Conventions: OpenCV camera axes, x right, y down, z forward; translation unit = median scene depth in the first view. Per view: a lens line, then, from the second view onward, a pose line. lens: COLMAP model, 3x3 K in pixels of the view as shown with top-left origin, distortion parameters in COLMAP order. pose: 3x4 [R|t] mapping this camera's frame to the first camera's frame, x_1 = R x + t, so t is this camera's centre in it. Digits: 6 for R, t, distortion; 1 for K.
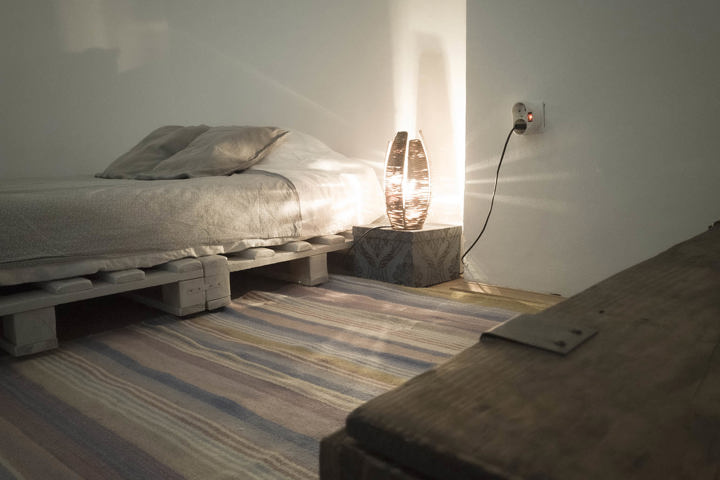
lens RADIAL K [[562.1, 0, 360.0], [0, 562.1, 240.0], [0, 0, 1]] dist [-0.001334, -0.001338]
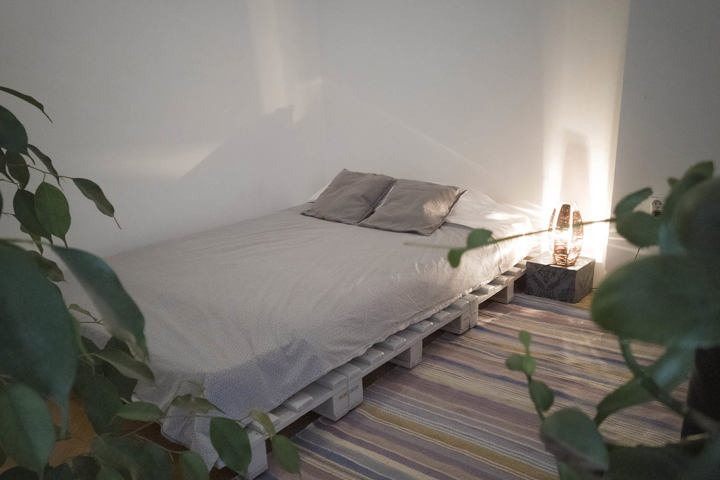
lens RADIAL K [[562.1, 0, 360.0], [0, 562.1, 240.0], [0, 0, 1]] dist [-0.001334, -0.001338]
pose [[0.998428, -0.032439, 0.045713, -0.569240], [0.027136, 0.993315, 0.112198, -0.285096], [-0.049047, -0.110781, 0.992634, -0.528079]]
